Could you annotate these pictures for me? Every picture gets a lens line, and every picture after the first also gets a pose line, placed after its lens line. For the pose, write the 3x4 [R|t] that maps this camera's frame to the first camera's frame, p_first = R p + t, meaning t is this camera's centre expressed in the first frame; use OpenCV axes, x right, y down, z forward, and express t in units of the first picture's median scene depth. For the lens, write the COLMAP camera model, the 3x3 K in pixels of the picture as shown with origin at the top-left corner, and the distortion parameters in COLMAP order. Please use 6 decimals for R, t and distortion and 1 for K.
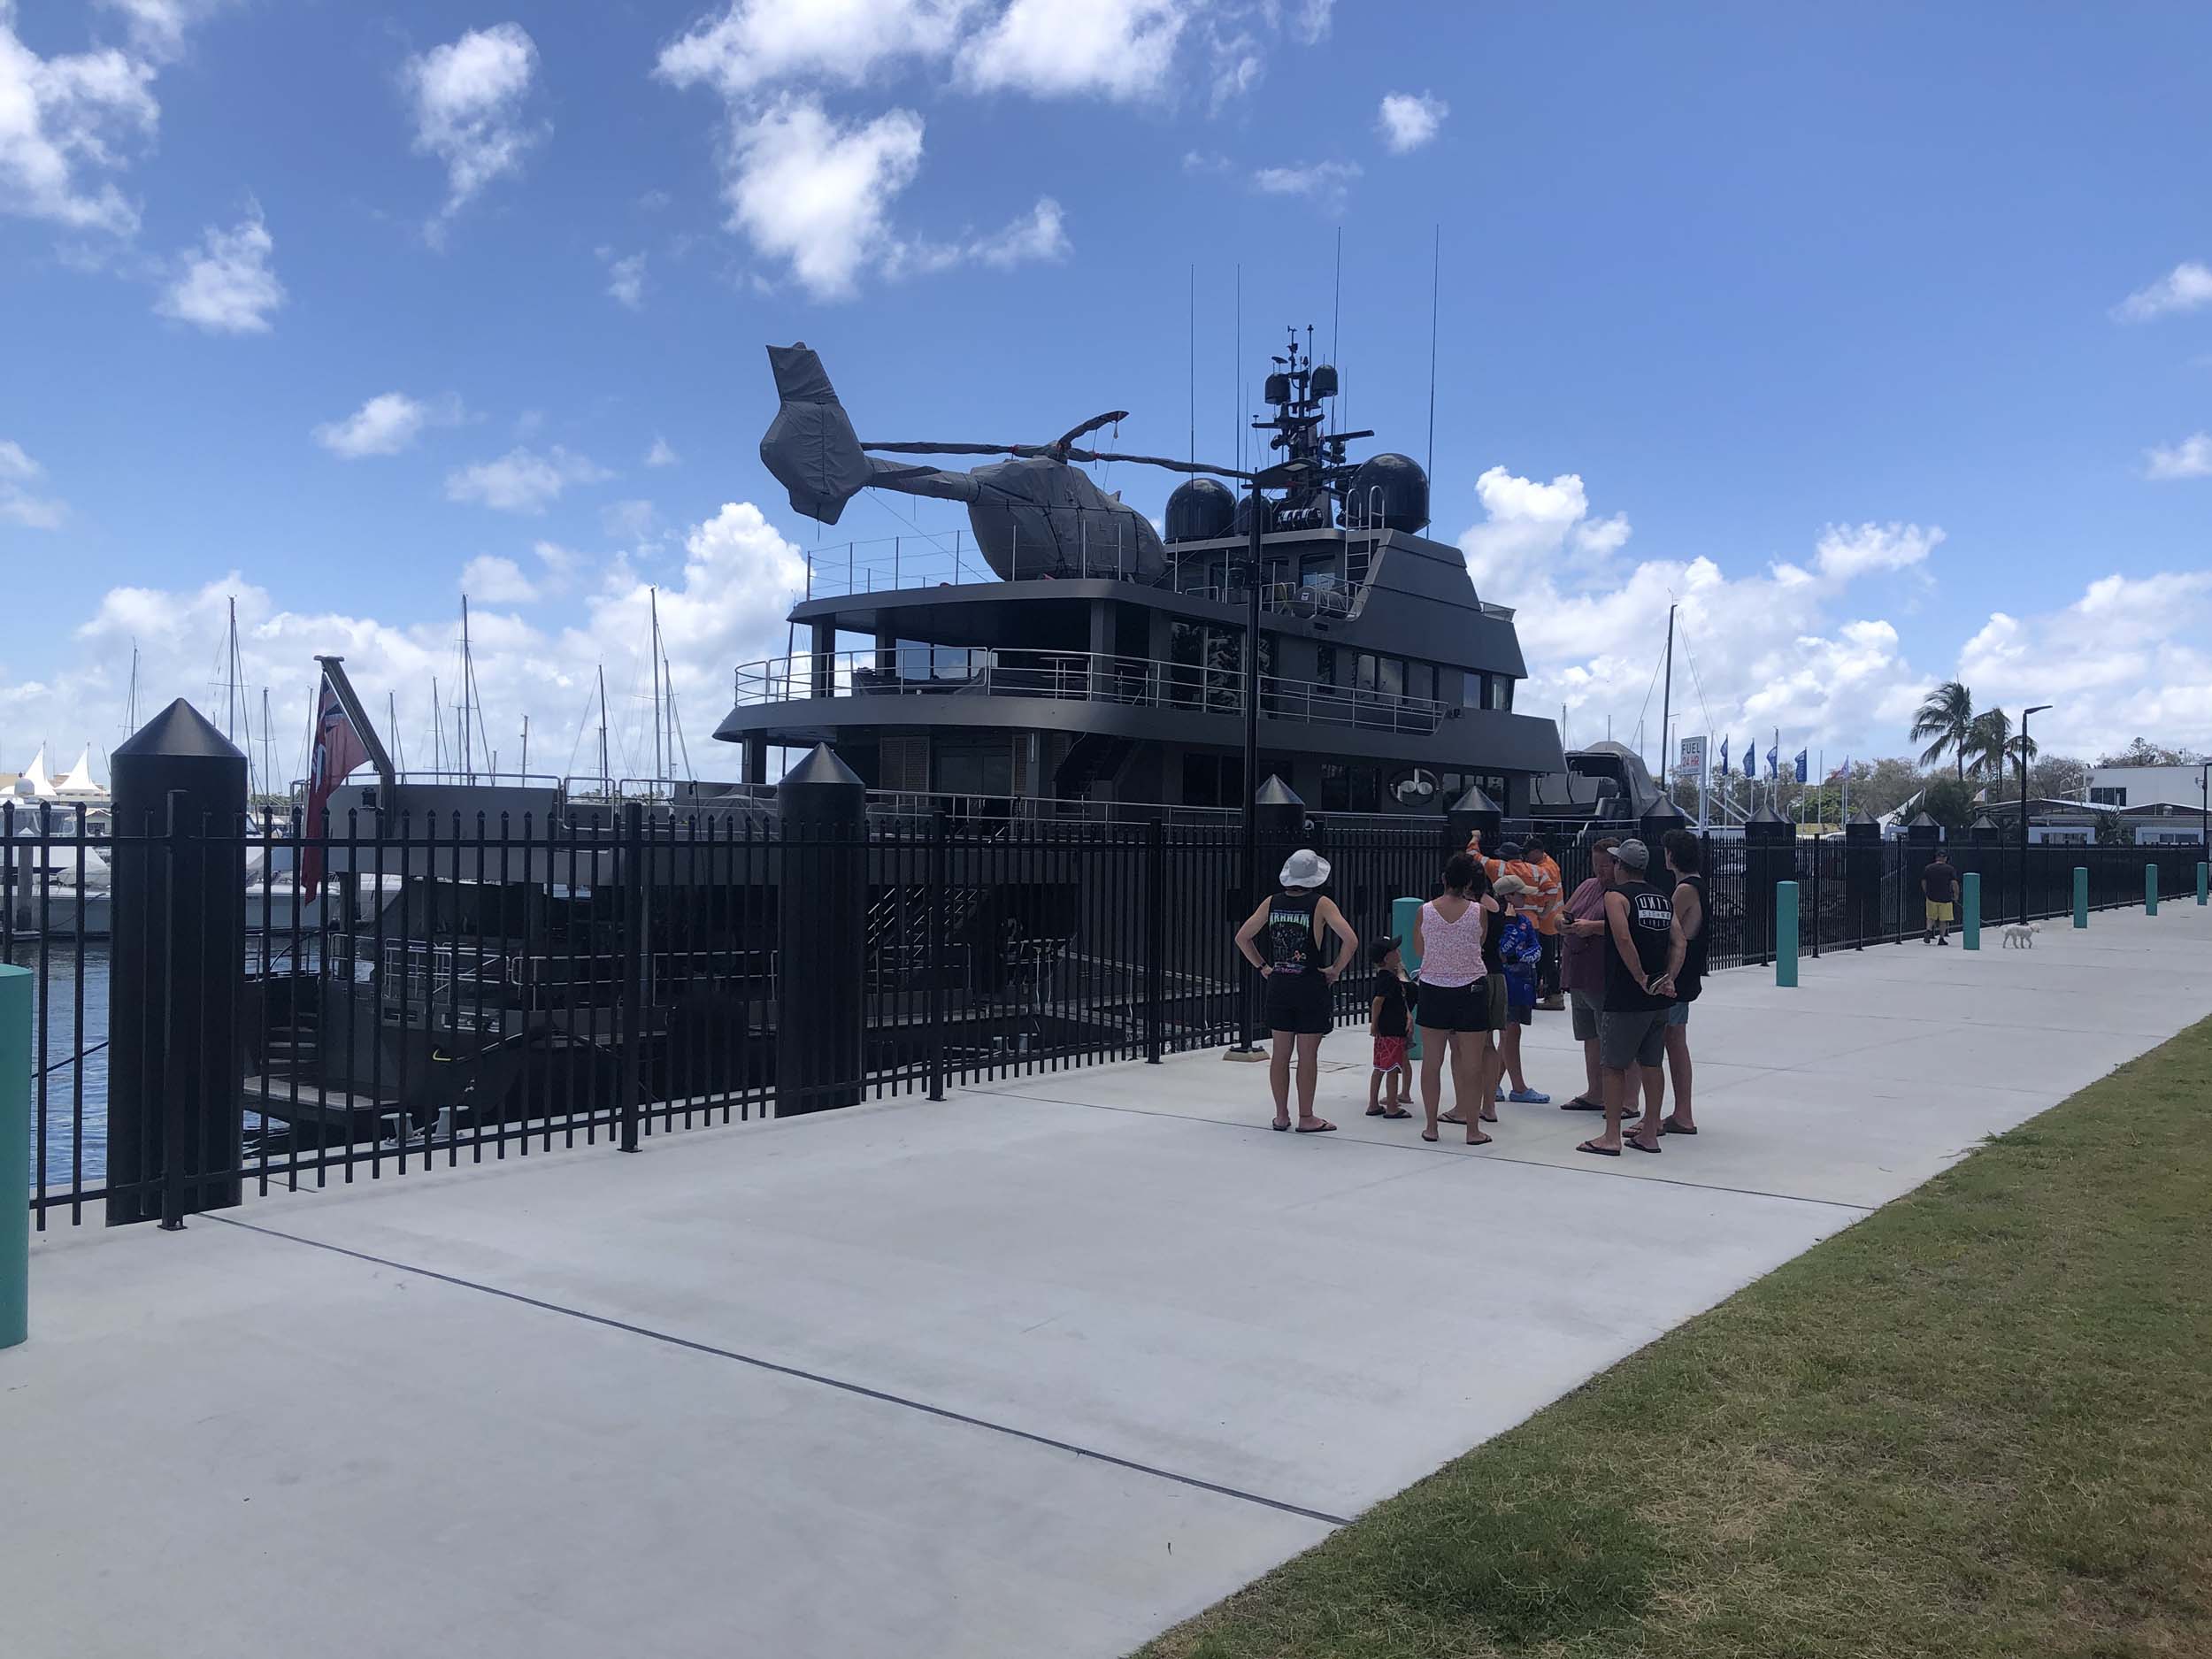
lens RADIAL K [[1775.5, 0, 1104.8], [0, 1775.5, 844.8], [0, 0, 1]] dist [-0.029966, 0.091567]
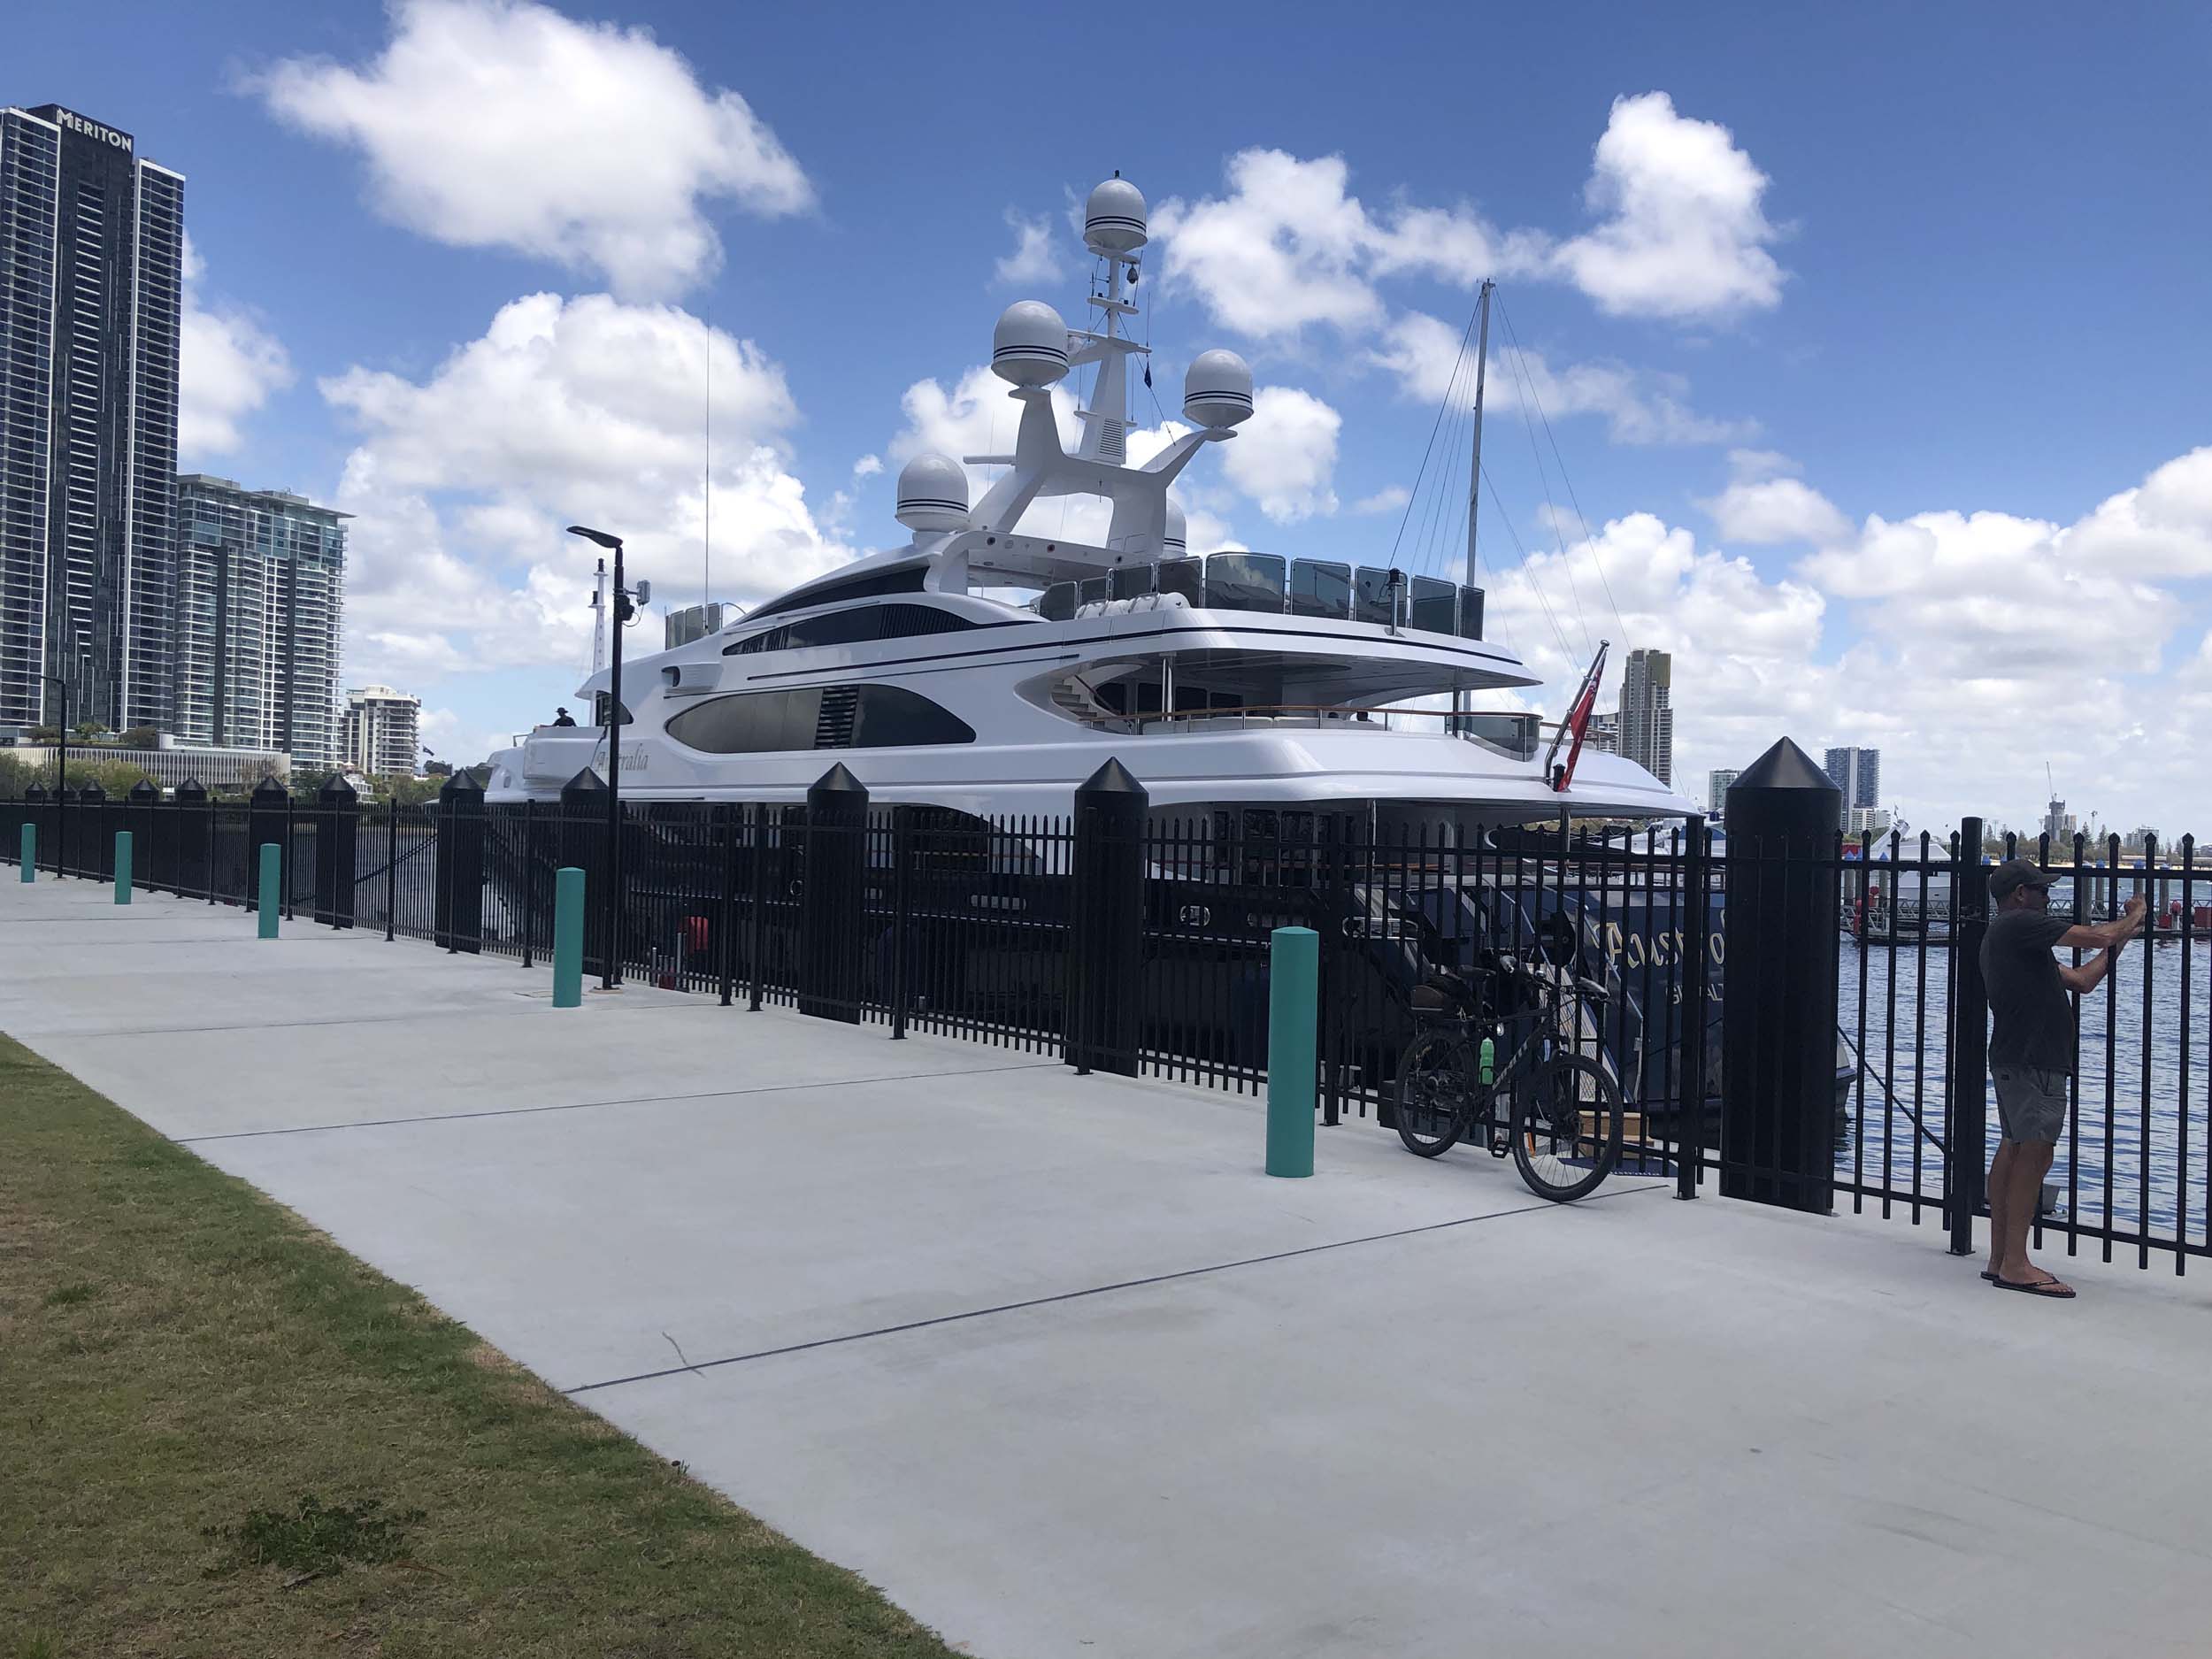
lens RADIAL K [[1736.8, 0, 1049.8], [0, 1736.8, 835.4], [0, 0, 1]] dist [0.068388, -0.076964]
pose [[-0.282667, -0.017185, -0.959064, 1.034548], [-0.027828, 0.999566, -0.009709, 0.007738], [0.958814, 0.023944, -0.283022, 1.398182]]
